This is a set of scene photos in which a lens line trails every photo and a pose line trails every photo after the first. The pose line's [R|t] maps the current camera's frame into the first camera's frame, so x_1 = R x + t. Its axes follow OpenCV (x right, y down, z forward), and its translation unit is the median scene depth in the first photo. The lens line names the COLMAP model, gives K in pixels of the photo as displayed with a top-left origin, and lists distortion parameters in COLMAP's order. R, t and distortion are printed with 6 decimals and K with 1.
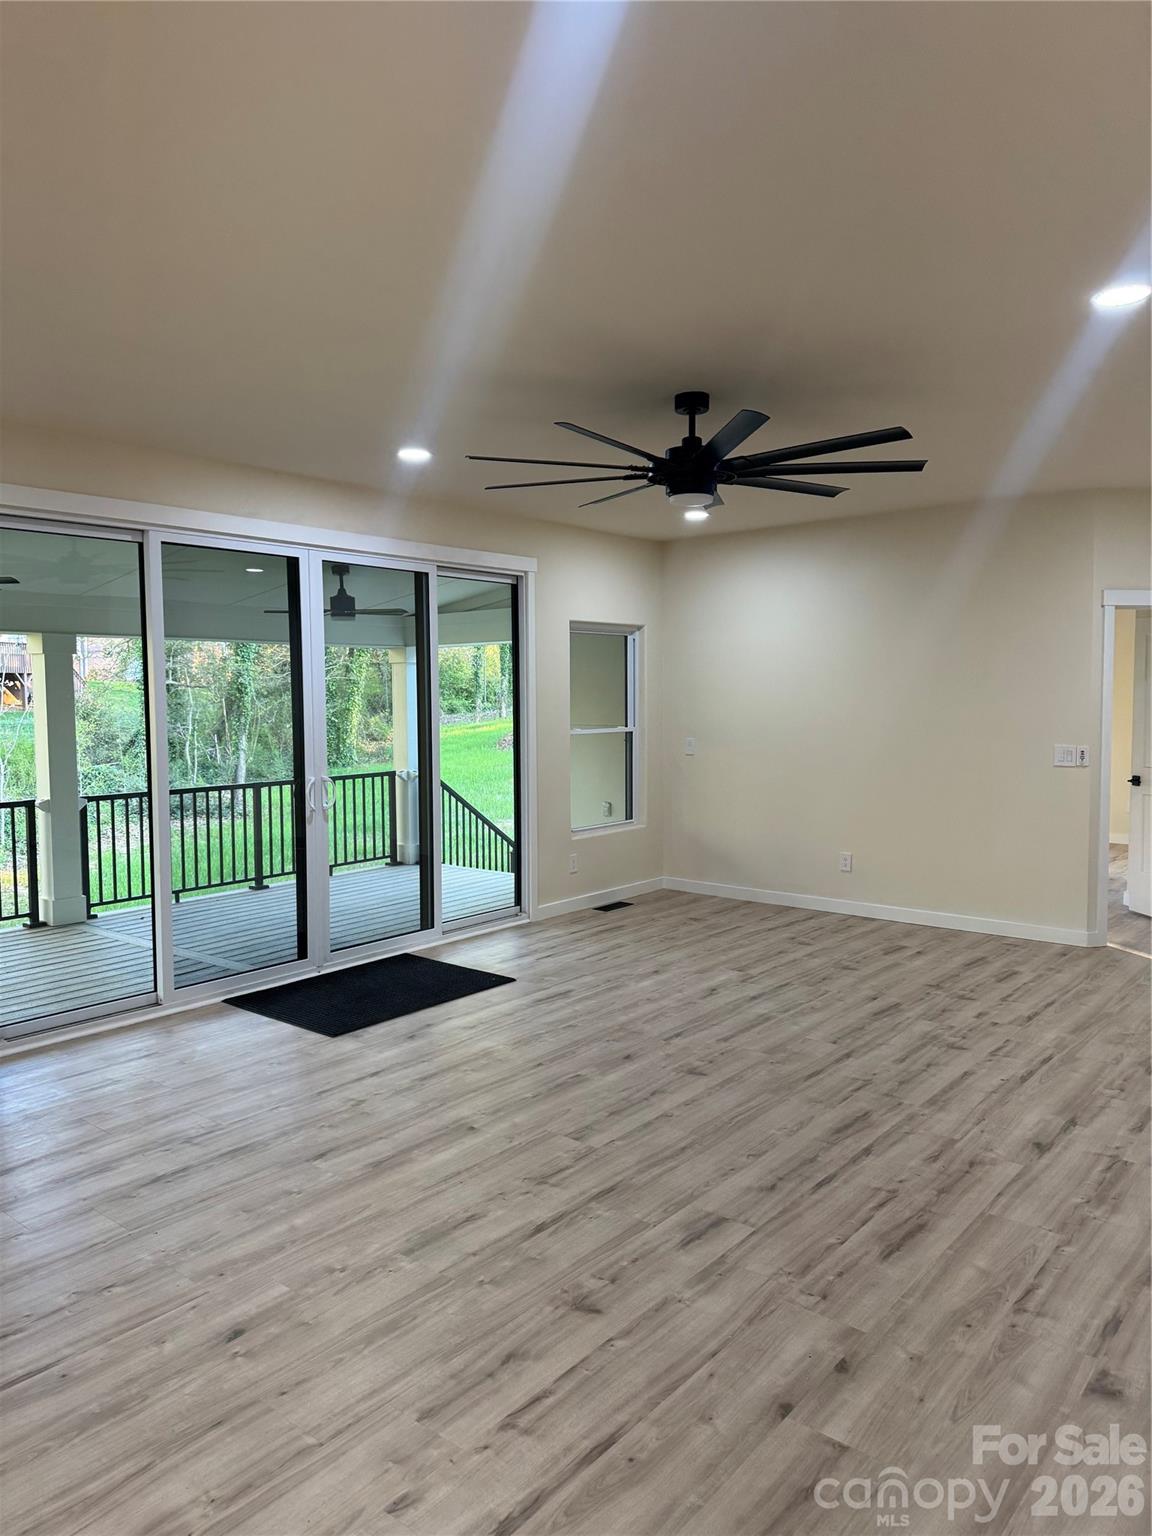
lens RADIAL K [[1076.3, 0, 571.1], [0, 1076.3, 770.0], [0, 0, 1]] dist [0.056706, -0.016948]
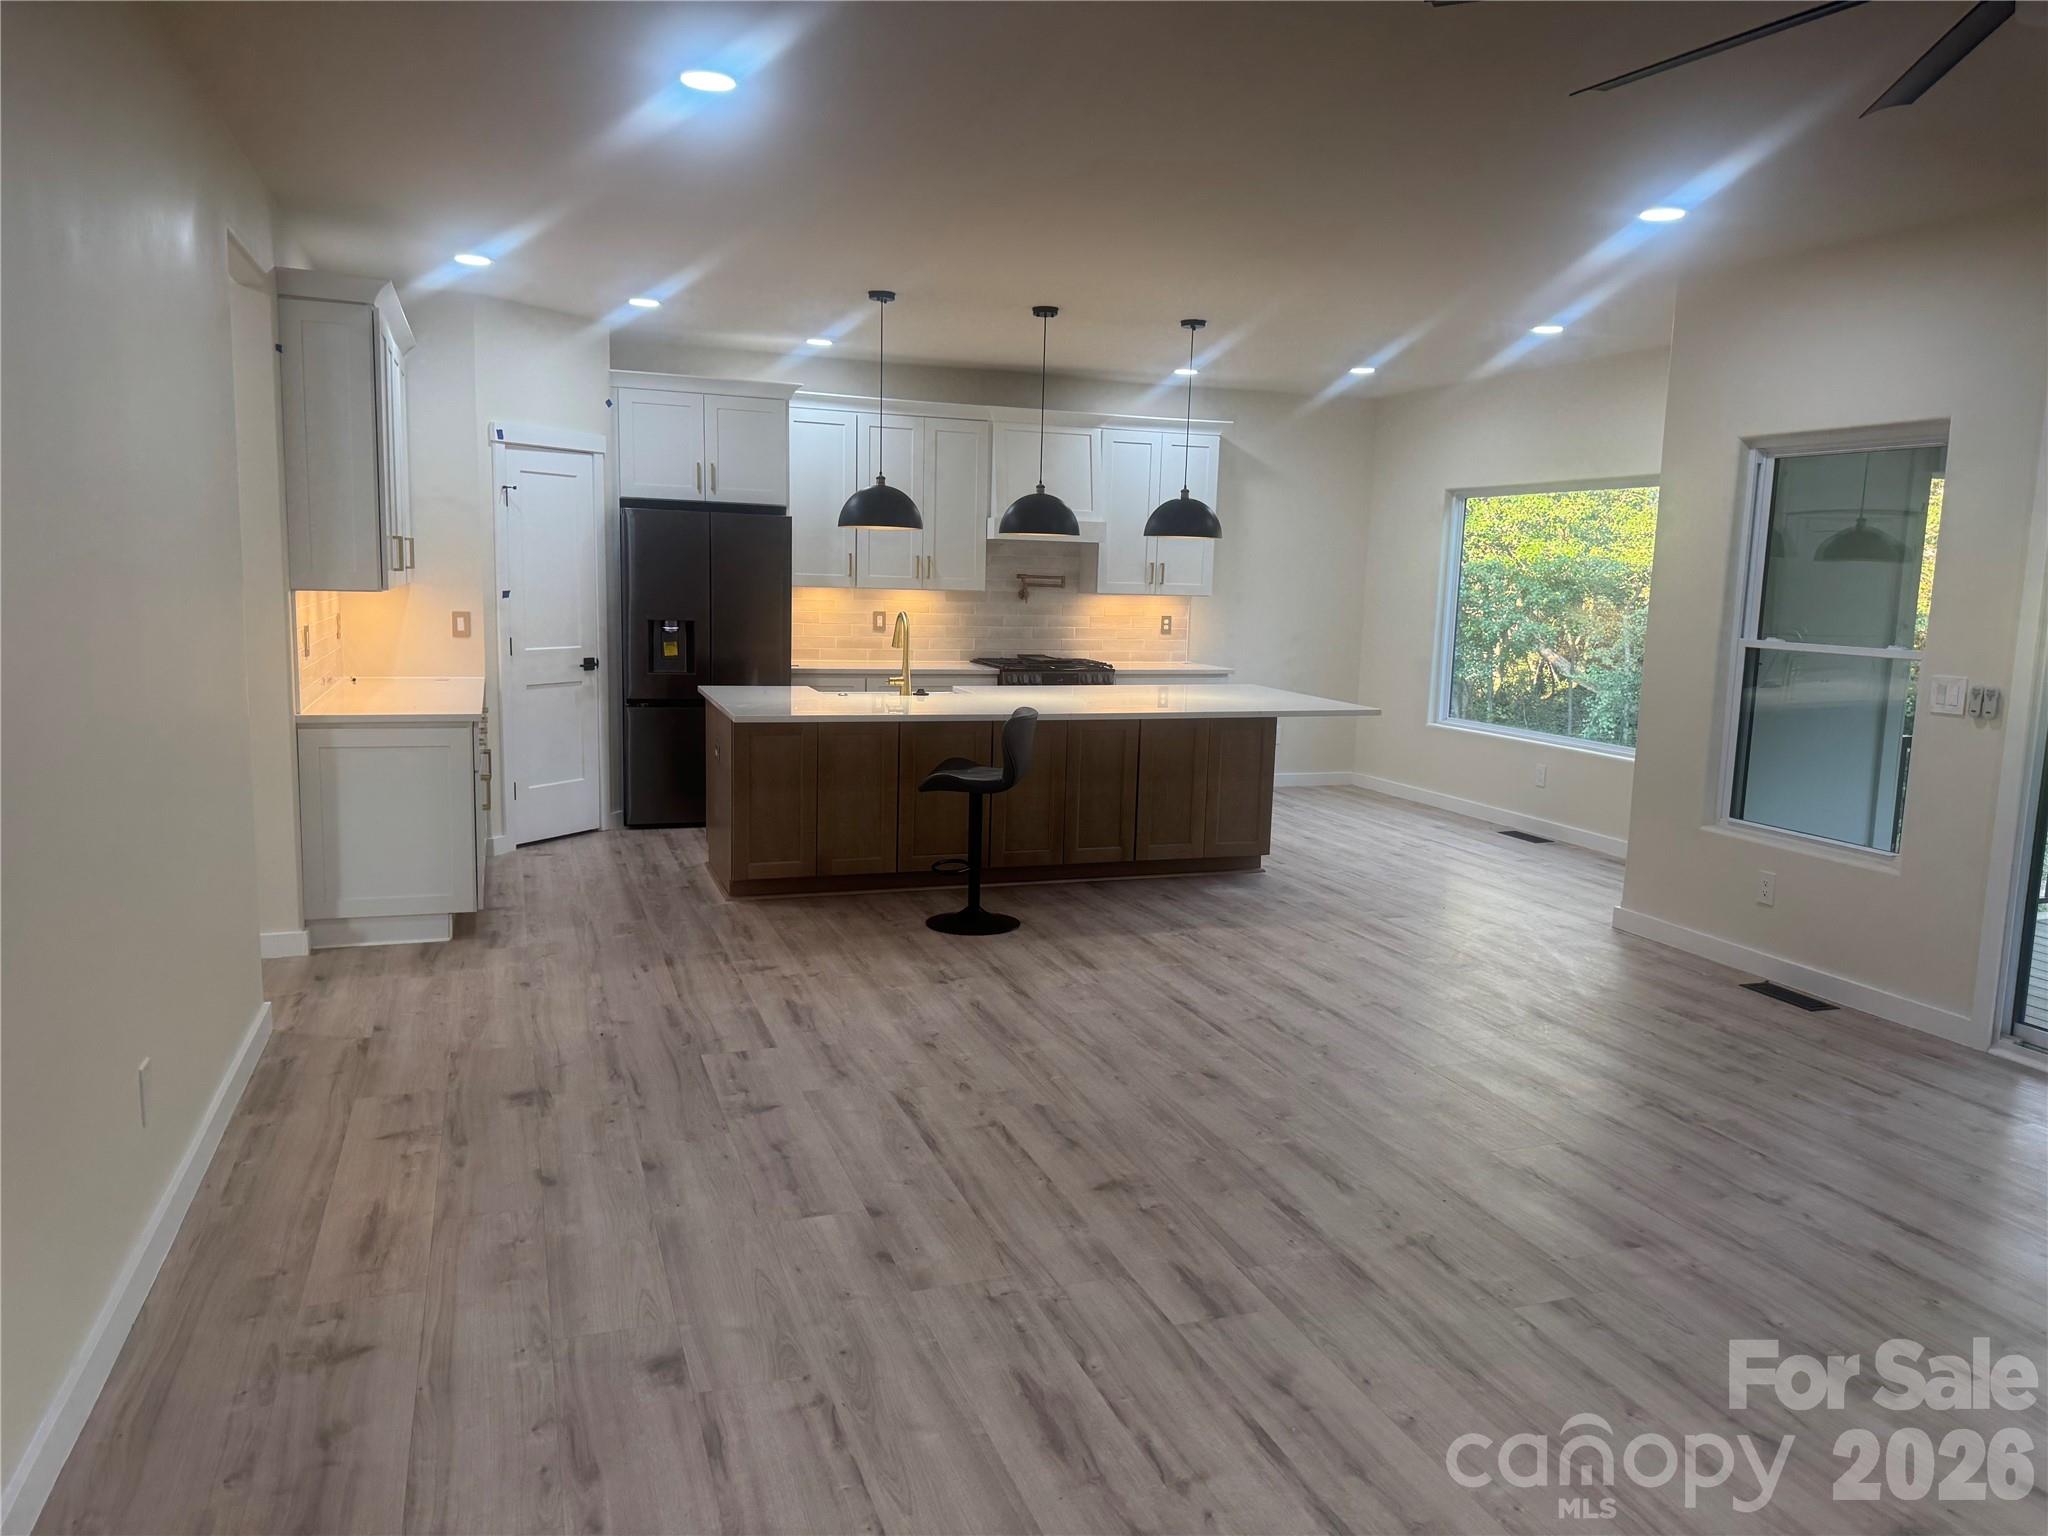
lens RADIAL K [[1435.1, 0, 1019.6], [0, 1435.1, 768.6], [0, 0, 1]] dist [0.056706, -0.016948]
pose [[-0.506799, 0.103802, -0.855792, 1.045929], [-0.093944, 0.980162, 0.174521, -0.068524], [0.856930, 0.168843, -0.486993, 1.429788]]
